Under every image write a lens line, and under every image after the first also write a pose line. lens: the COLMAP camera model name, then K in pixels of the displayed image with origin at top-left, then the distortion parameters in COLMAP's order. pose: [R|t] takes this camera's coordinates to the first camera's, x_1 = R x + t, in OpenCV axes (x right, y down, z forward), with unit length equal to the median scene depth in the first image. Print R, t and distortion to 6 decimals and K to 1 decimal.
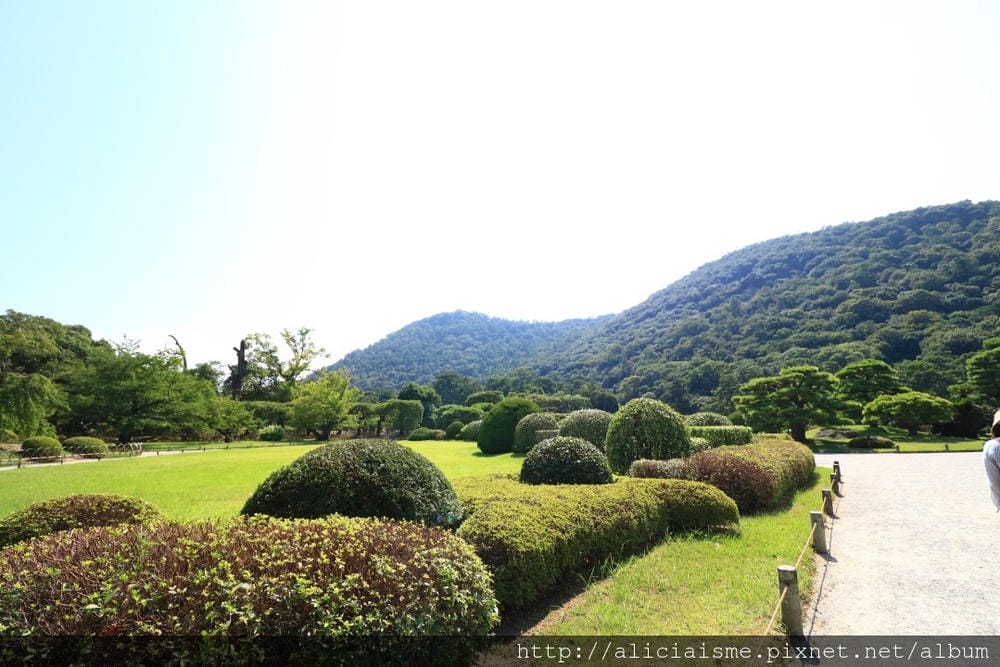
lens RADIAL K [[459.9, 0, 503.7], [0, 459.9, 332.0], [0, 0, 1]] dist [-0.001065, -0.012615]
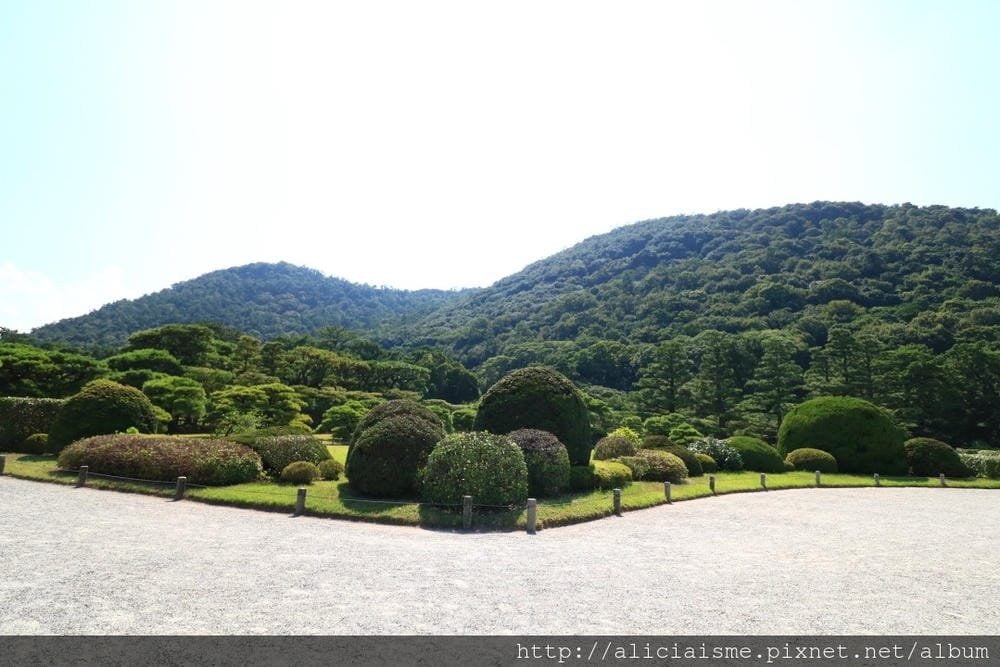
lens RADIAL K [[545.2, 0, 500.0], [0, 545.2, 333.5], [0, 0, 1]] dist [-0.000432, -0.000007]
pose [[0.957867, 0.085576, 0.274168, 0.026920], [-0.097551, 0.994769, 0.030319, 0.023140], [-0.270139, -0.055787, 0.961204, 0.113271]]
